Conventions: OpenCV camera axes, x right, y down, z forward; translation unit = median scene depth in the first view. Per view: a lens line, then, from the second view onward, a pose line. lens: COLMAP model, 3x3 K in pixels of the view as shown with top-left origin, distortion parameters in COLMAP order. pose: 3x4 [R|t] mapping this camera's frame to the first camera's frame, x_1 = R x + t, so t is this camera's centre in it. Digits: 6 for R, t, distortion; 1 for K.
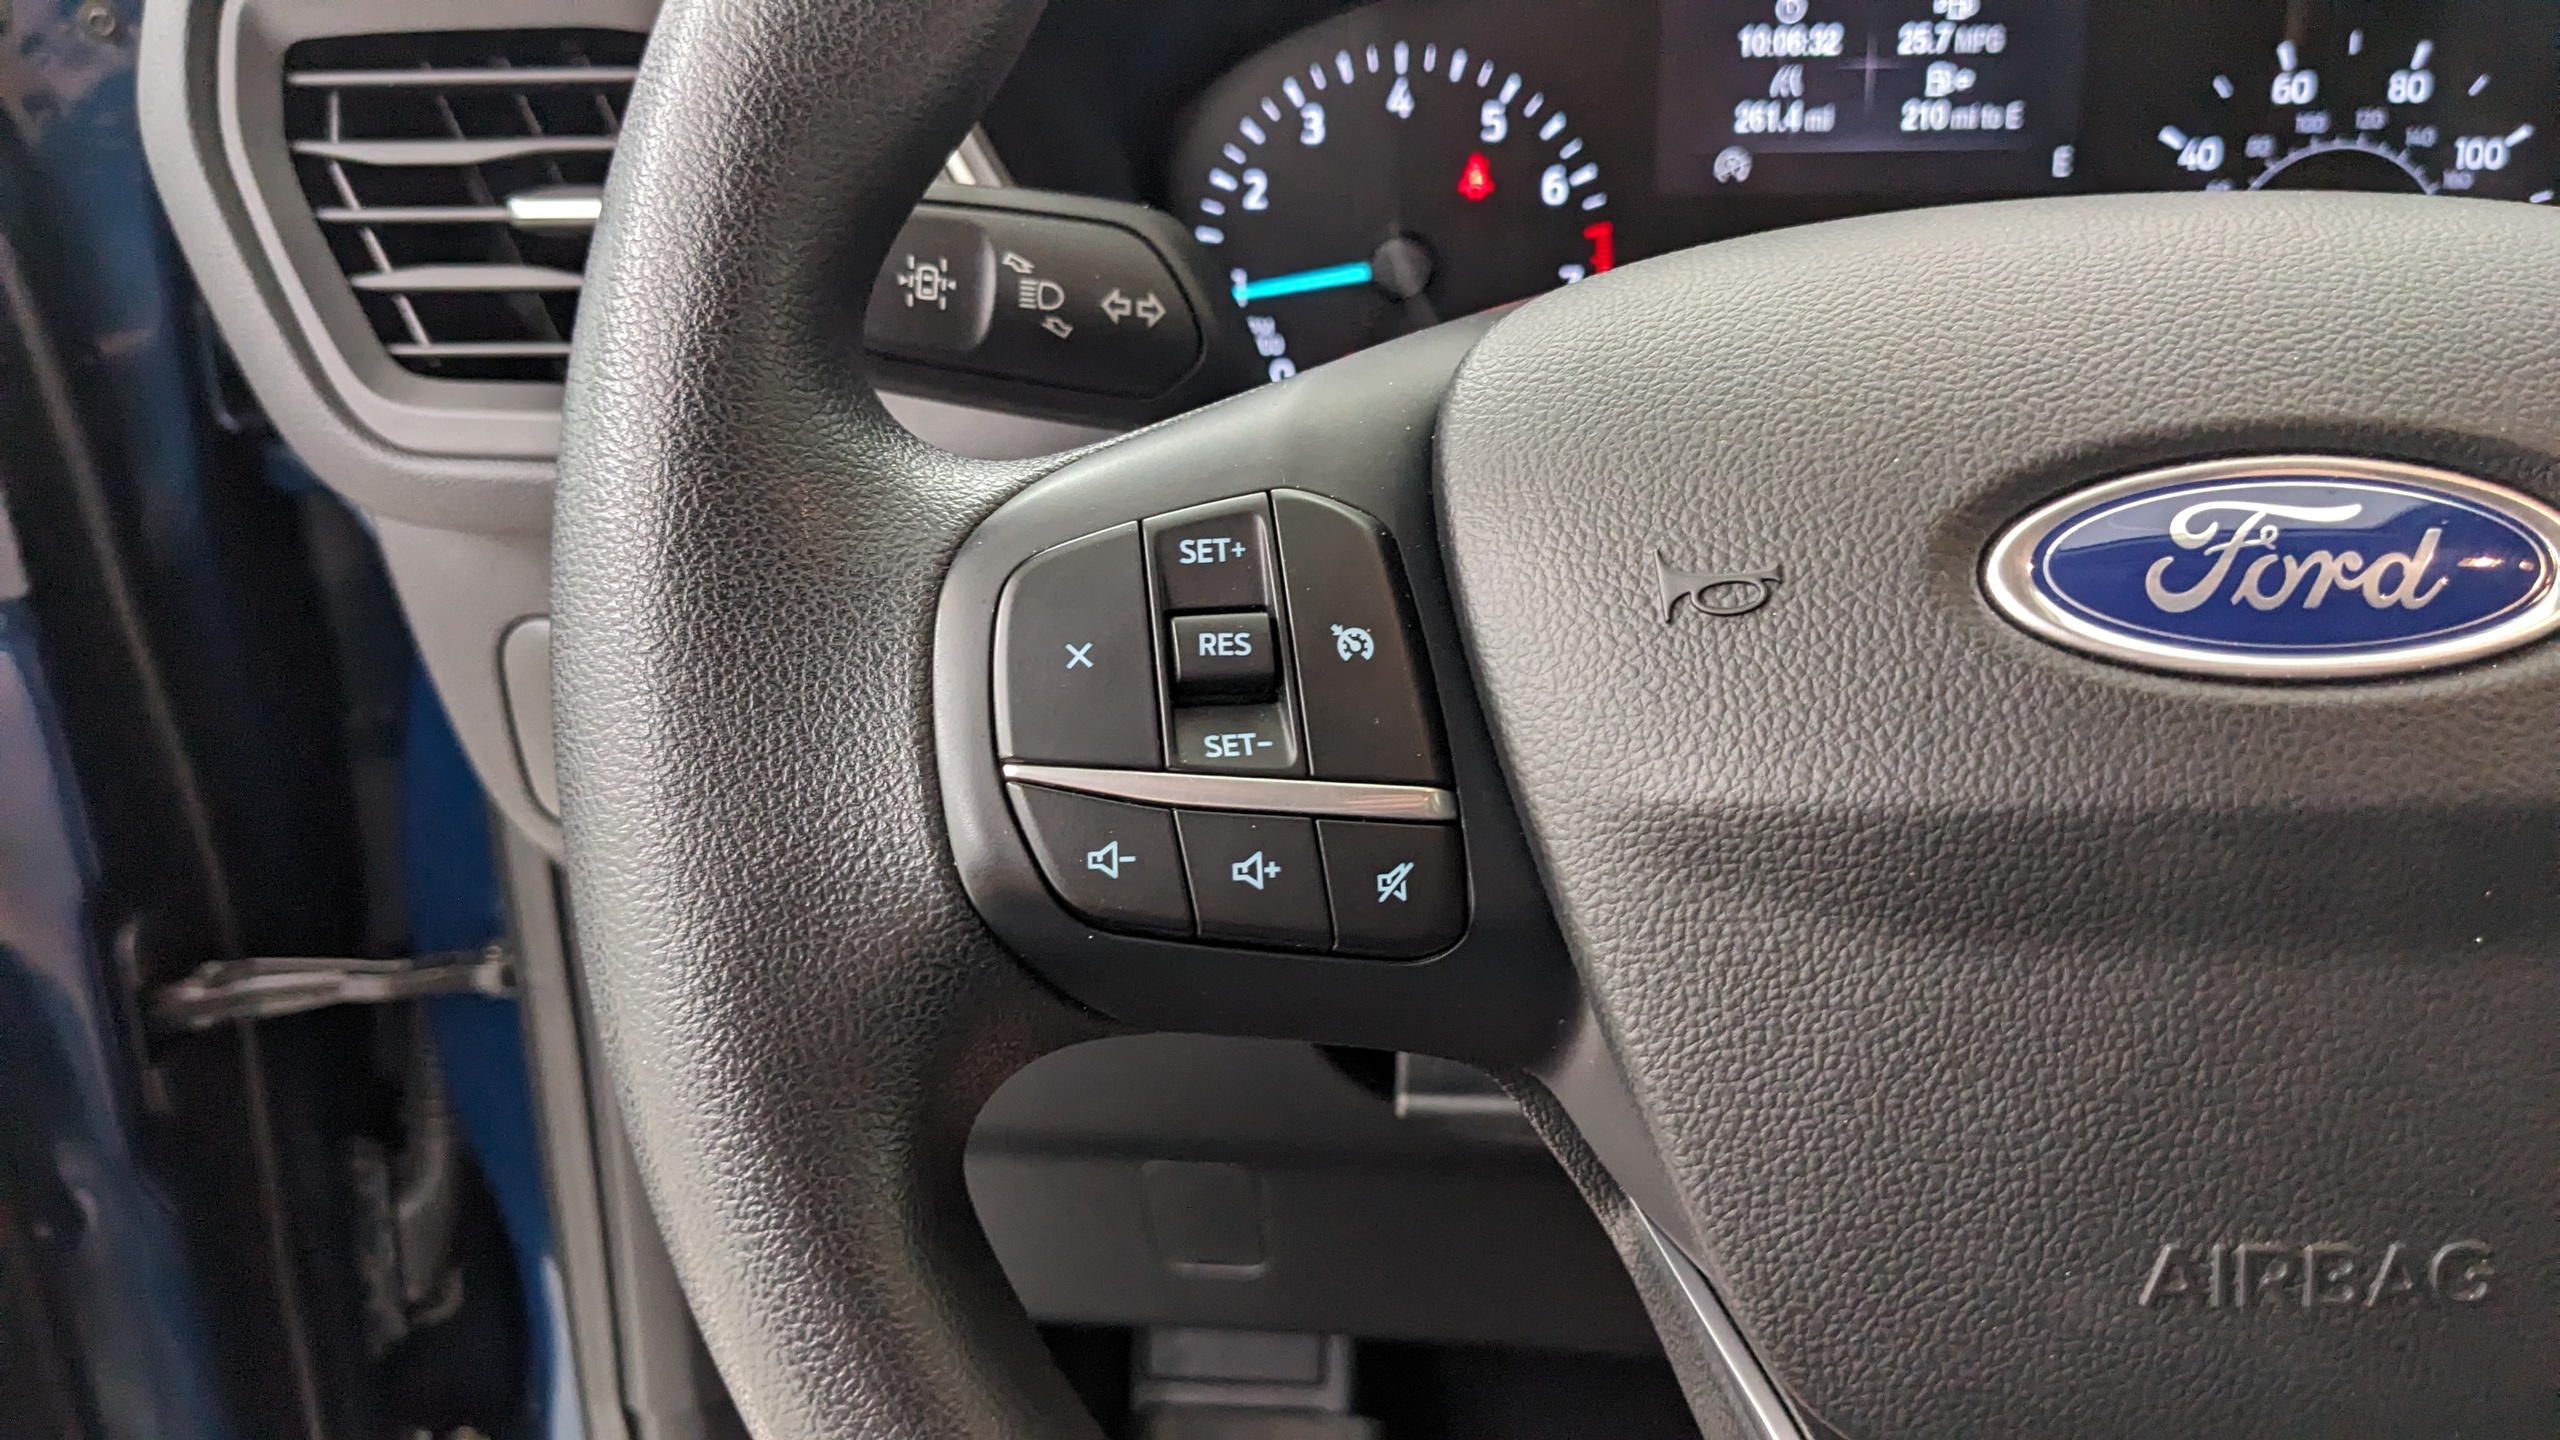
lens RADIAL K [[2097.4, 0, 1292.2], [0, 2097.4, 701.9], [0, 0, 1]] dist [0.046221, -0.104395]
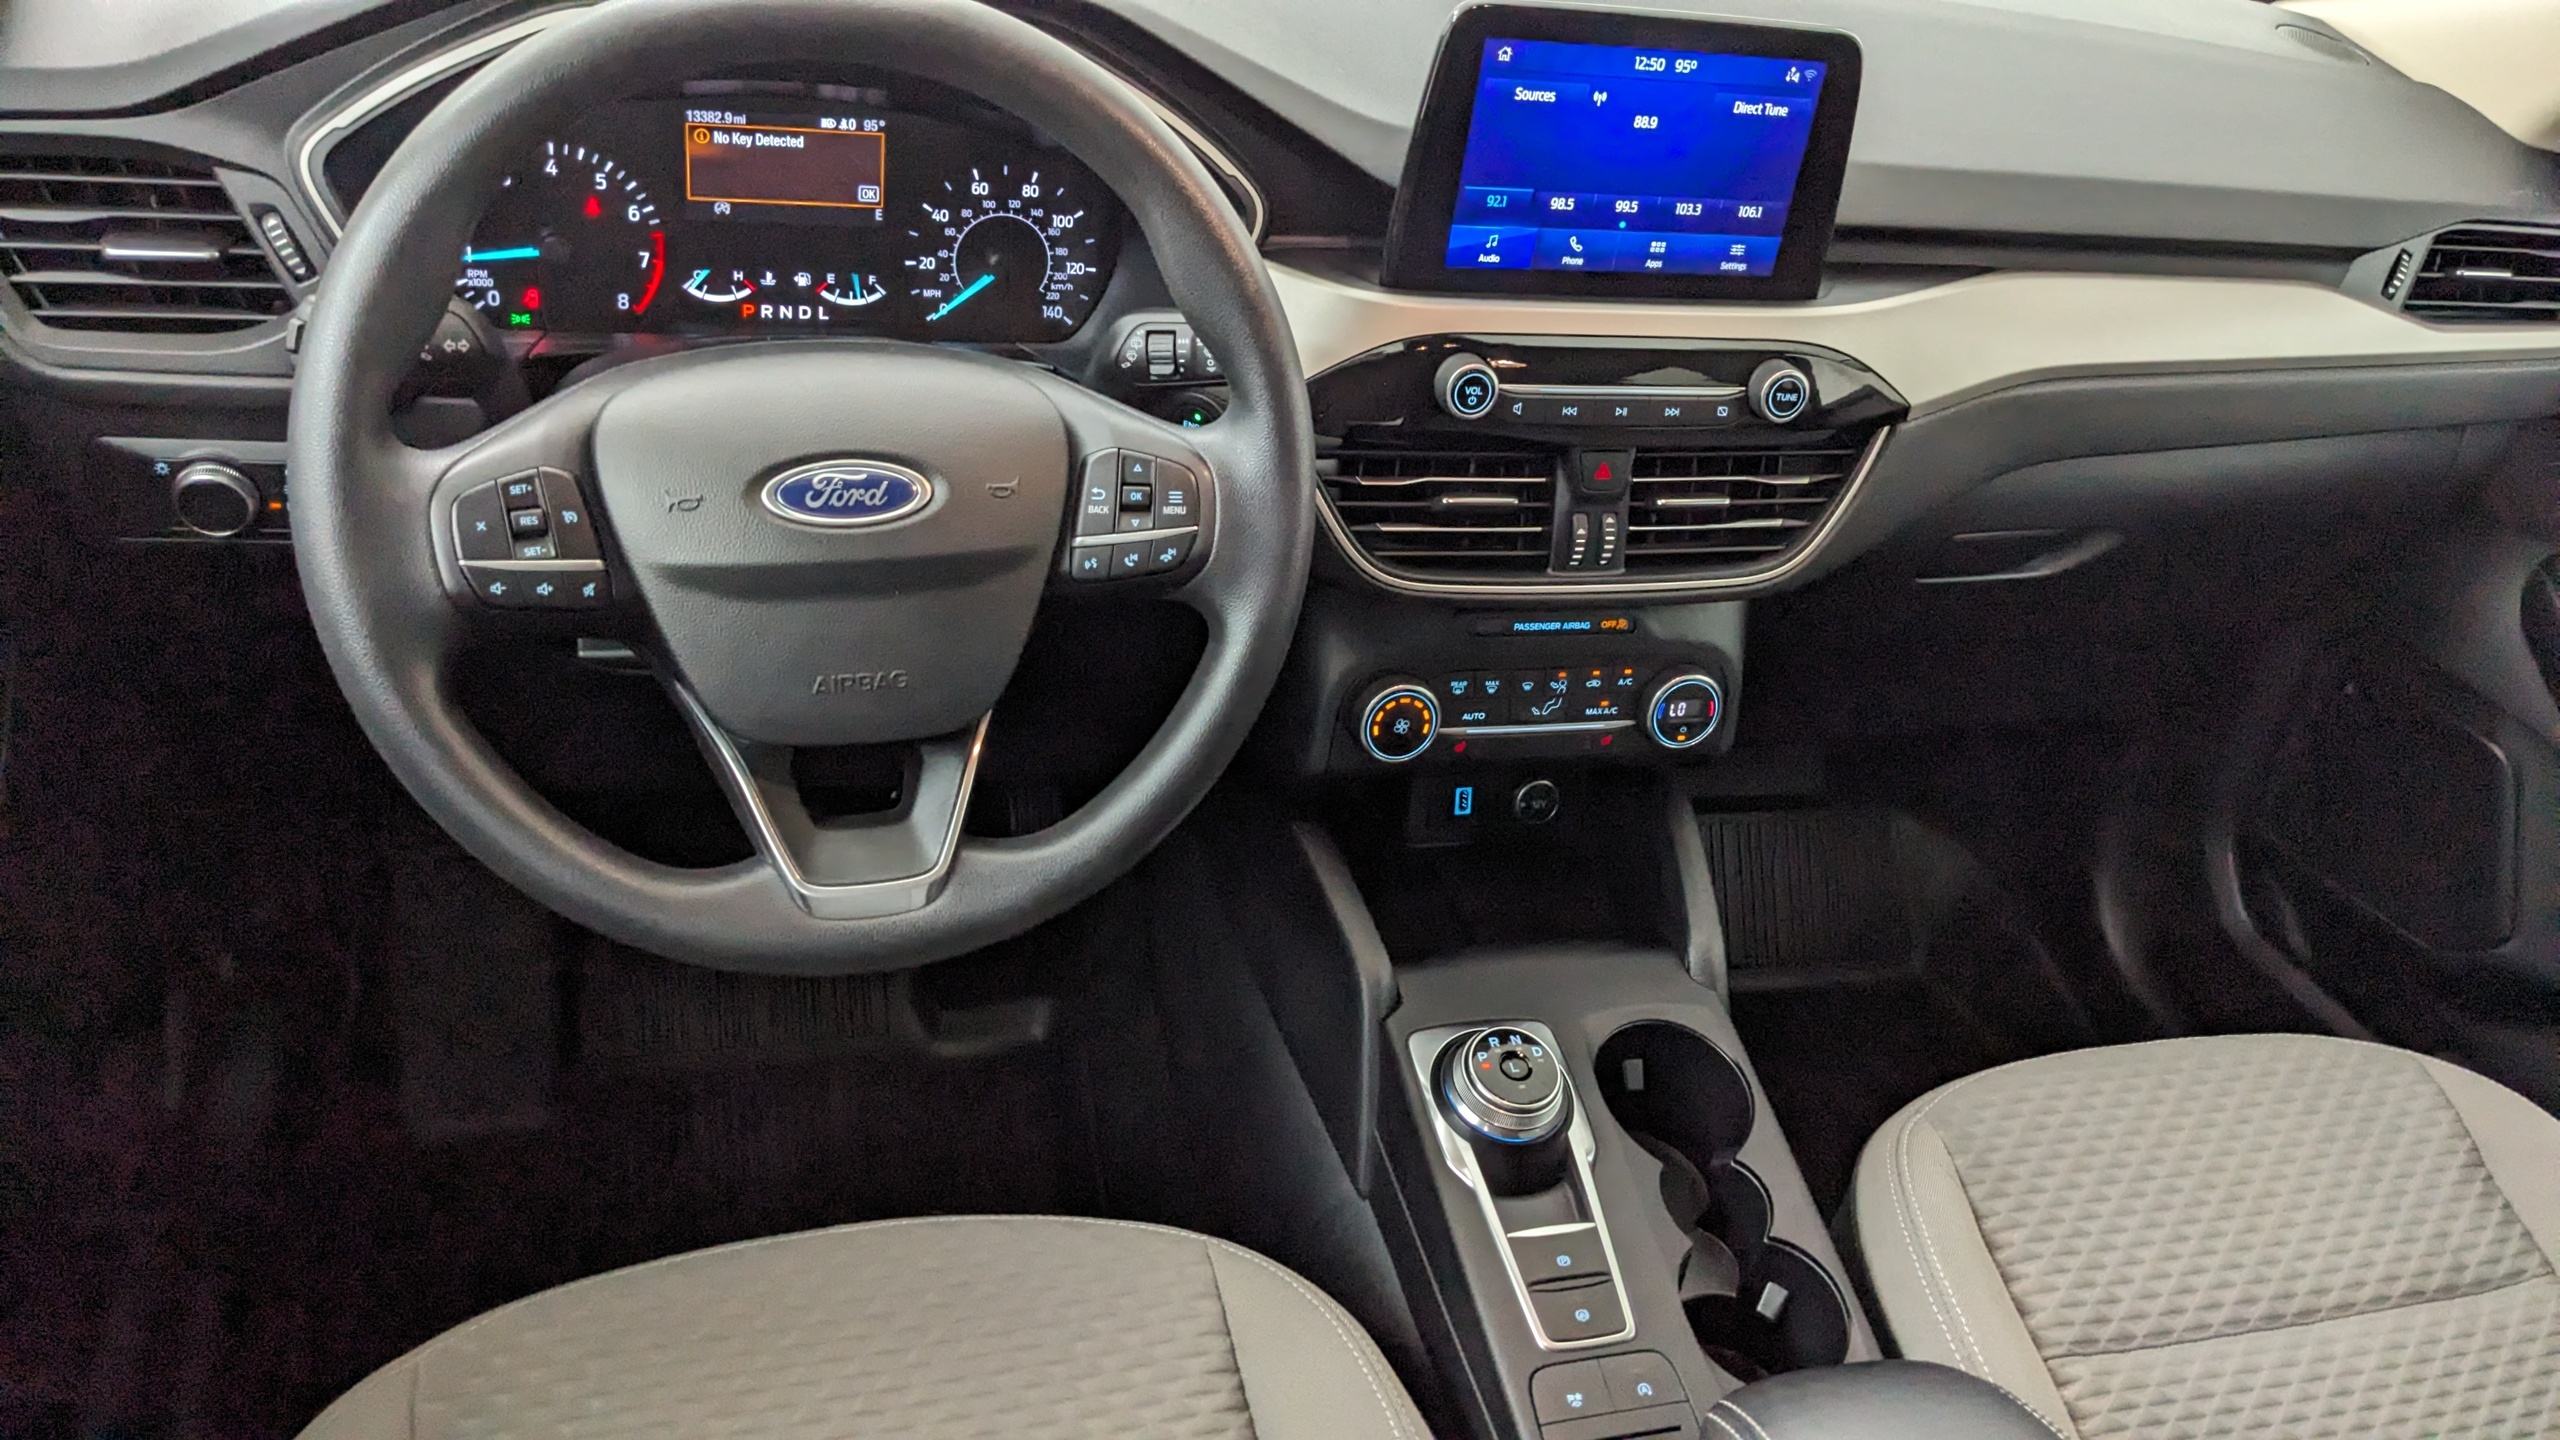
lens RADIAL K [[2097.4, 0, 1292.2], [0, 2097.4, 701.9], [0, 0, 1]] dist [0.046221, -0.104395]
pose [[0.922494, -0.055927, 0.381939, -0.095638], [-0.019162, 0.981594, 0.190014, -0.187004], [-0.385536, -0.182606, 0.904443, -1.215448]]
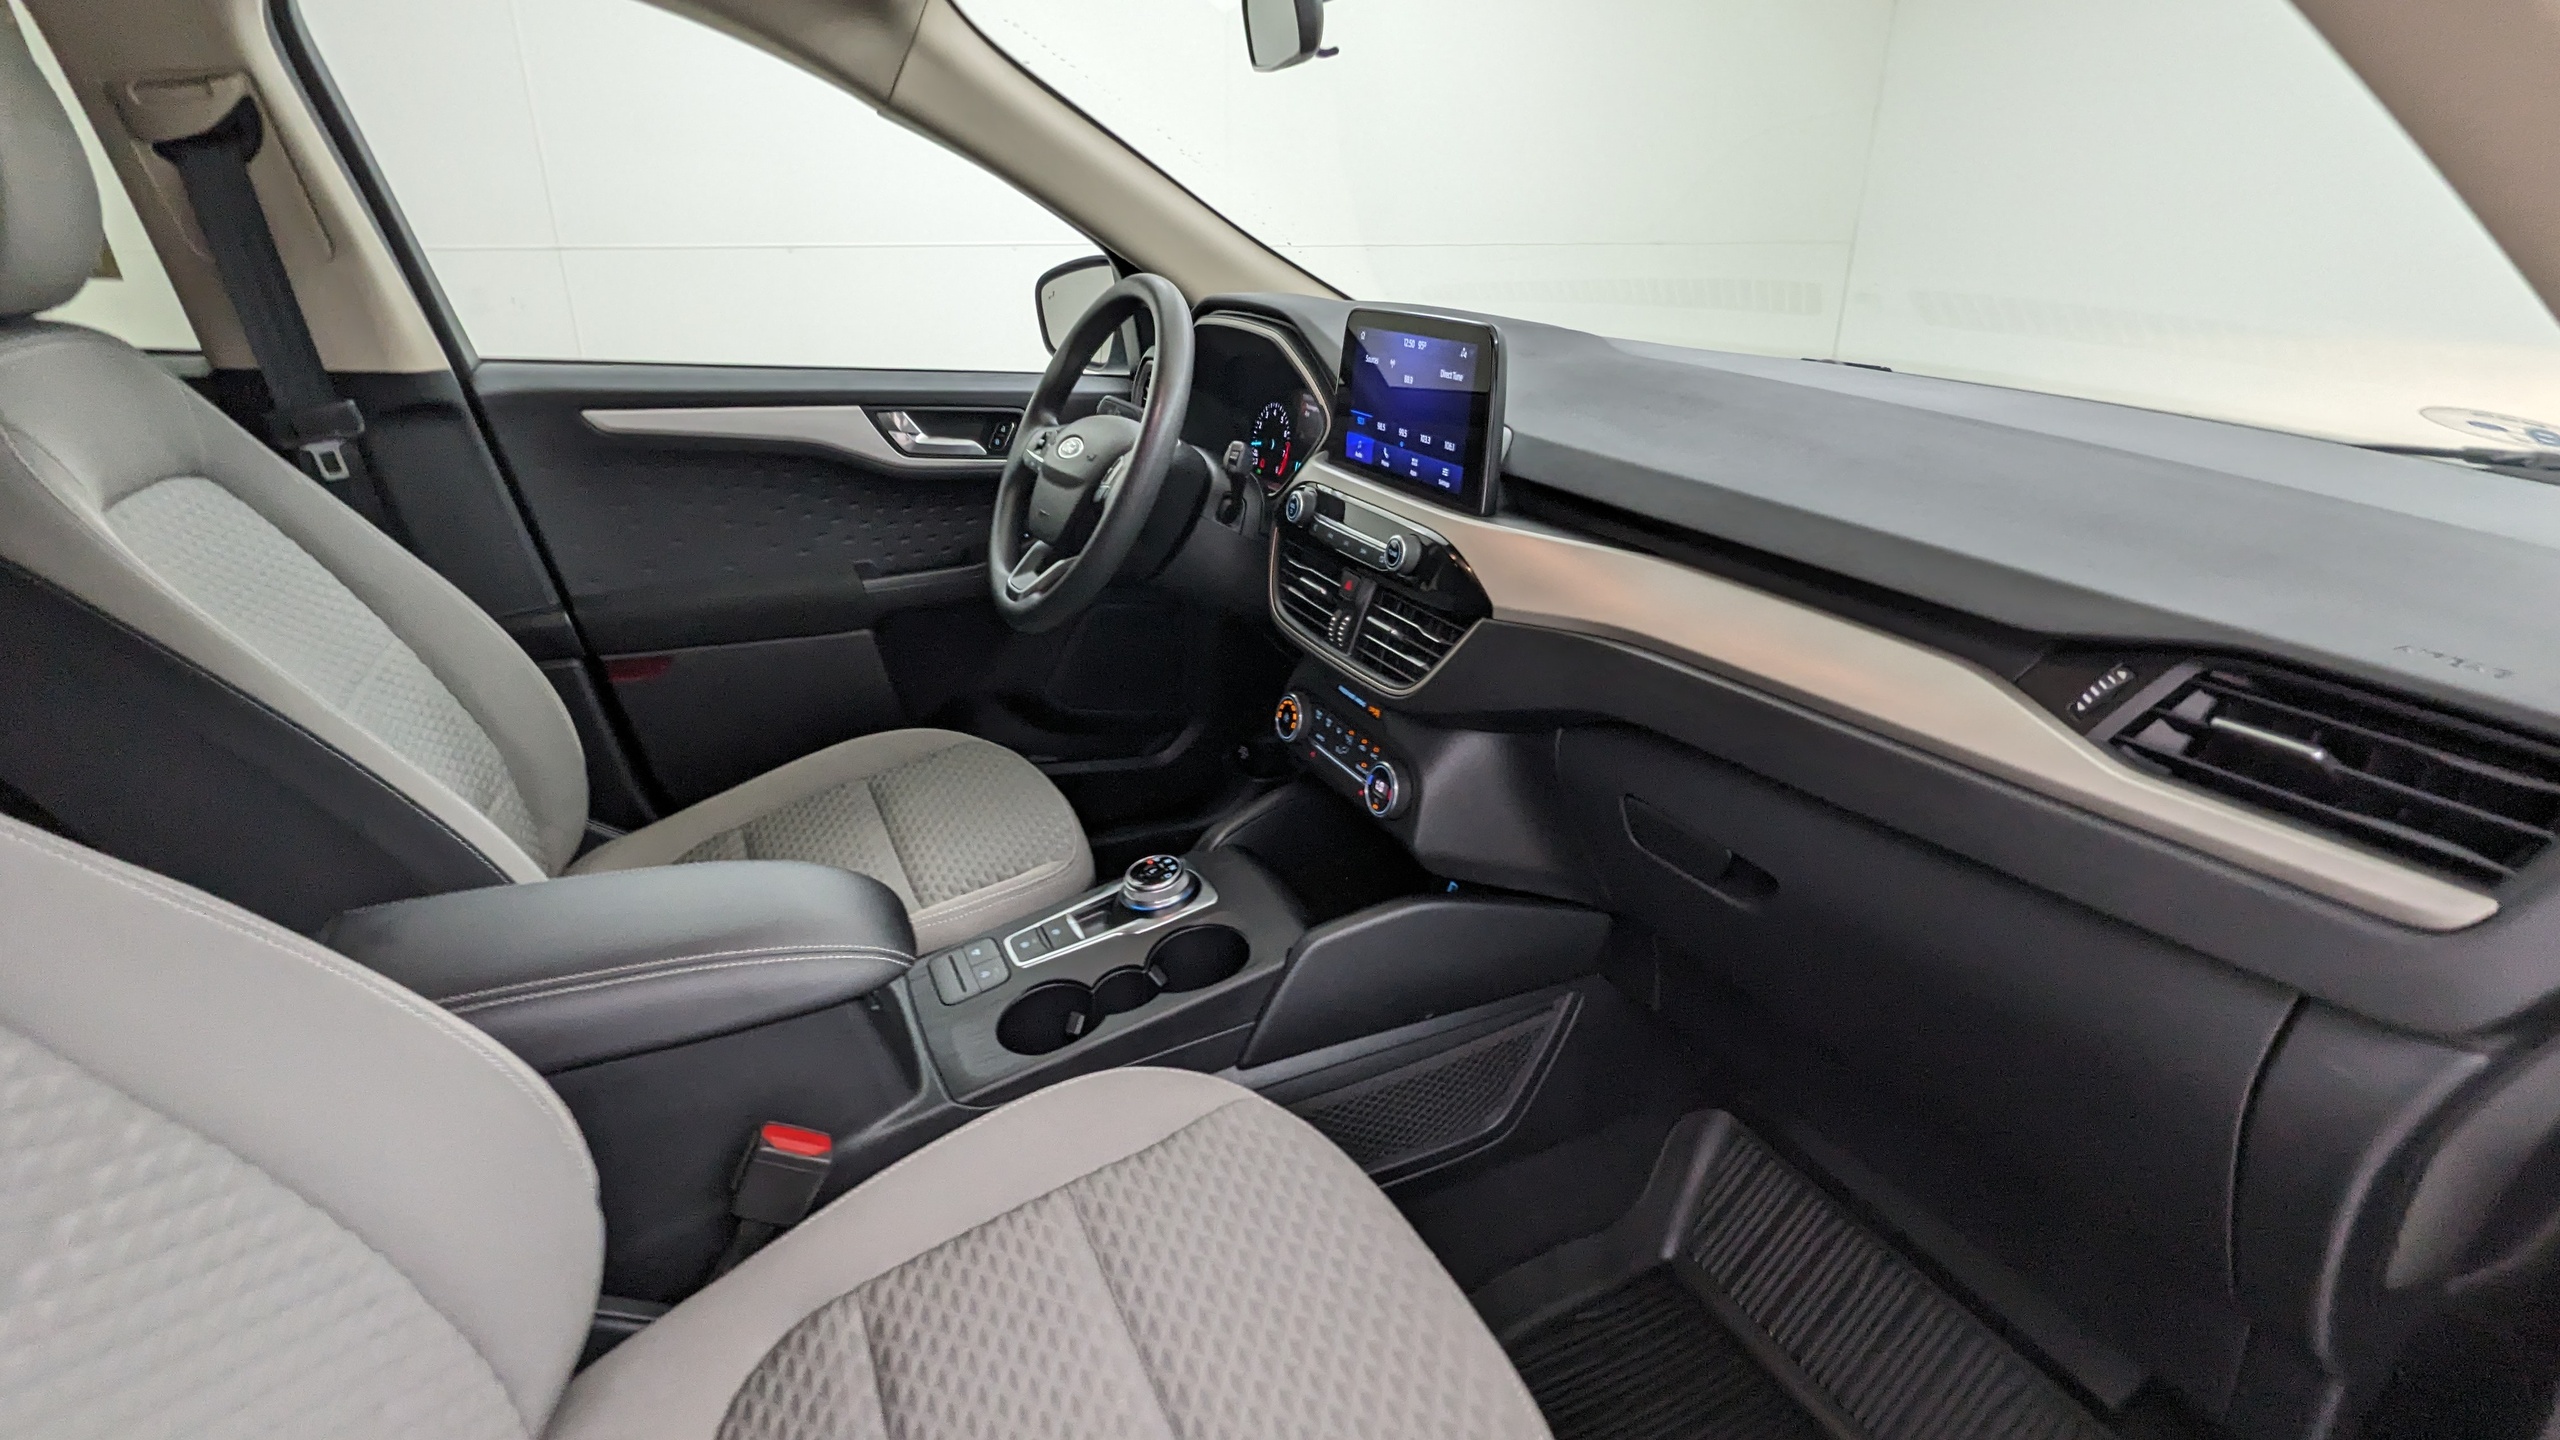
lens RADIAL K [[1233.2, 0, 1291.1], [0, 1233.2, 716.6], [0, 0, 1]] dist [0.000438, -0.000482]
pose [[0.506851, 0.350023, -0.787773, 2.706082], [-0.396097, 0.906234, 0.147810, -0.083323], [0.765643, 0.237117, 0.597969, -0.600528]]
